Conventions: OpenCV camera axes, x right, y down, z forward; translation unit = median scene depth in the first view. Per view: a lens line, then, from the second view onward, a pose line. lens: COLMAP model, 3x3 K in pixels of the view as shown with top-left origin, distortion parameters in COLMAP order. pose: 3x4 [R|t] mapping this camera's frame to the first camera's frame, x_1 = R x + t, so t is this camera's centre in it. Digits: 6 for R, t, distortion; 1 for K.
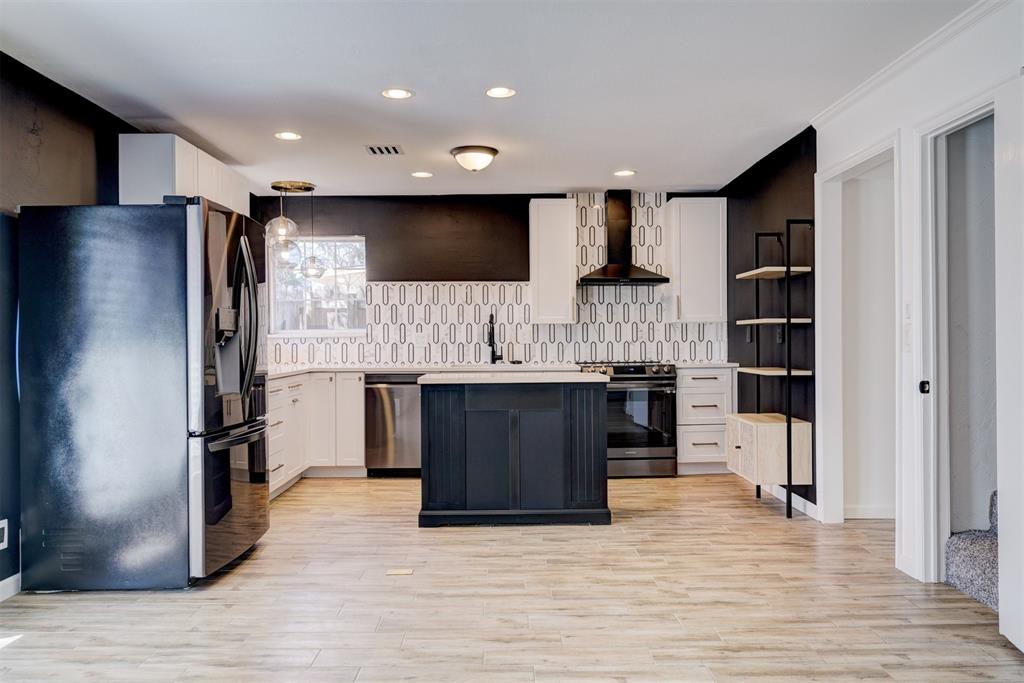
lens RADIAL K [[749.8, 0, 511.8], [0, 749.8, 335.0], [0, 0, 1]] dist [0.021755, -0.005410]
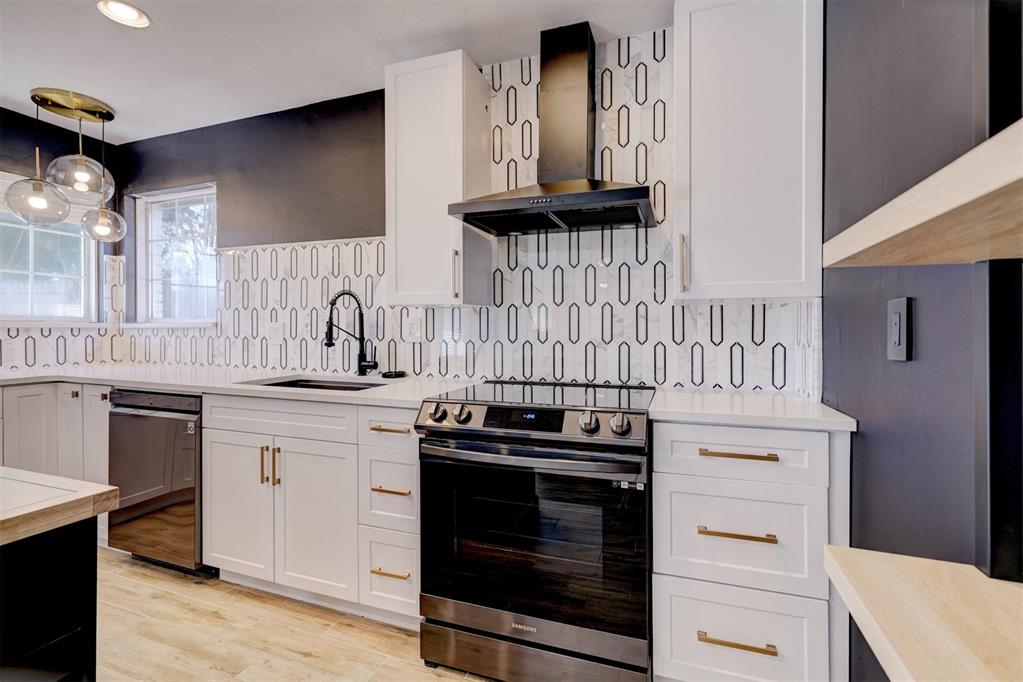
lens RADIAL K [[465.4, 0, 513.4], [0, 465.4, 328.1], [0, 0, 1]] dist [-0.001551, 0.000653]
pose [[0.938330, 0.009296, -0.345617, 0.212550], [-0.009409, 0.999955, 0.001350, -0.000432], [0.345614, 0.001986, 0.938375, 0.693590]]
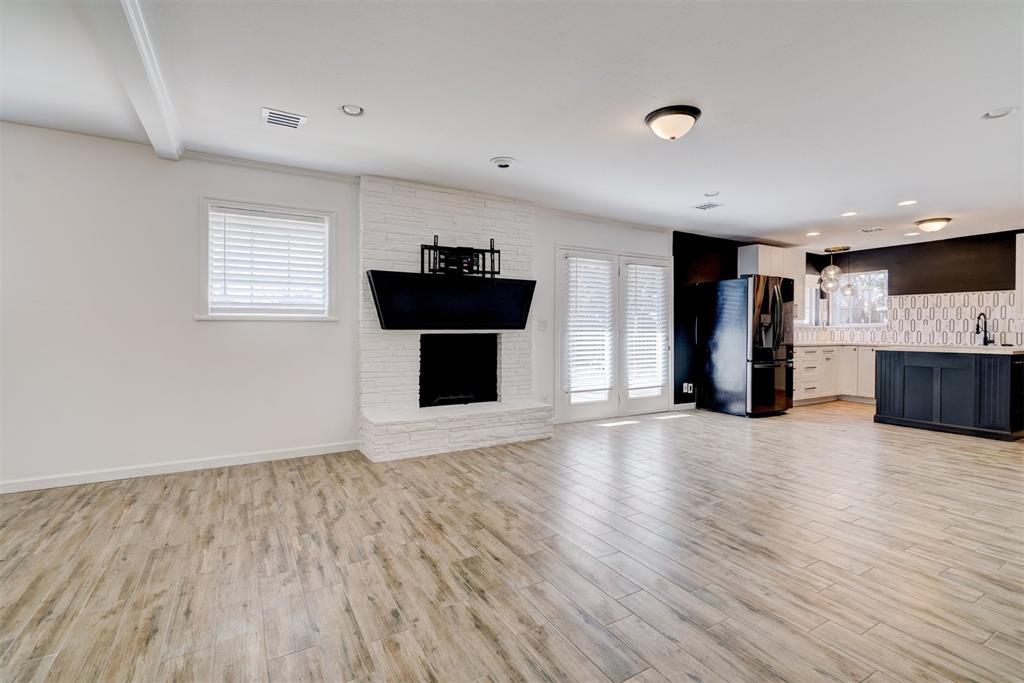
lens RADIAL K [[465.9, 0, 512.9], [0, 465.9, 337.9], [0, 0, 1]] dist [-0.001551, 0.000653]
pose [[0.501140, 0.026057, -0.864974, 0.310331], [-0.007010, 0.999636, 0.026052, 0.004860], [0.865338, -0.006992, 0.501140, -0.302544]]
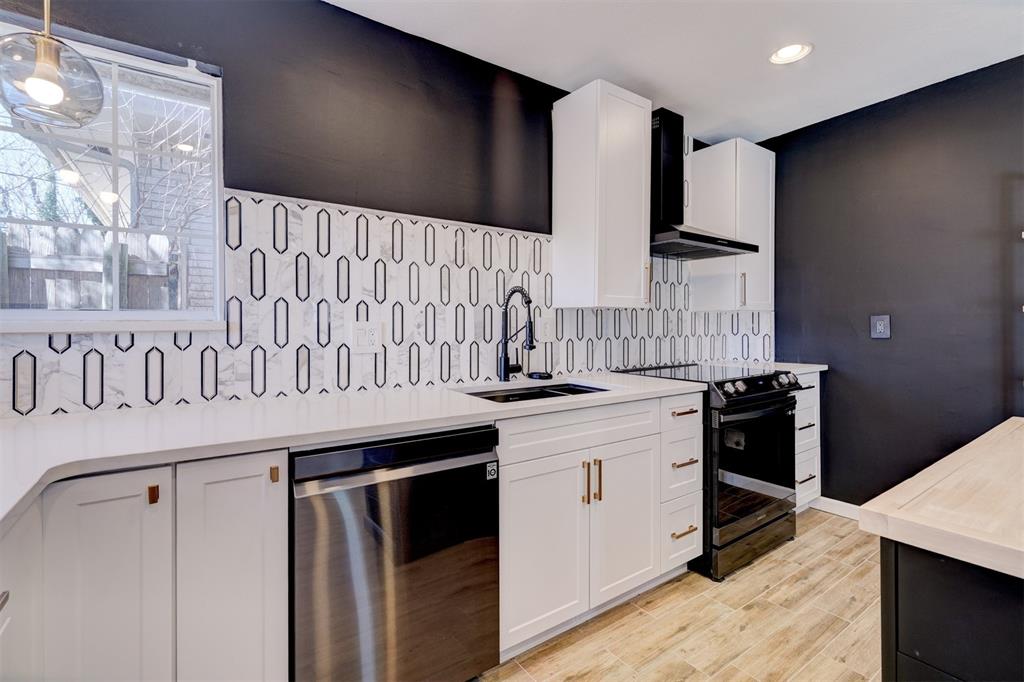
lens RADIAL K [[465.9, 0, 510.0], [0, 465.9, 323.4], [0, 0, 1]] dist [-0.001551, 0.000653]
pose [[0.822945, 0.005951, 0.568090, -0.209275], [-0.002654, 0.999974, -0.006632, -0.000296], [-0.568115, 0.003950, 0.822939, 0.722107]]
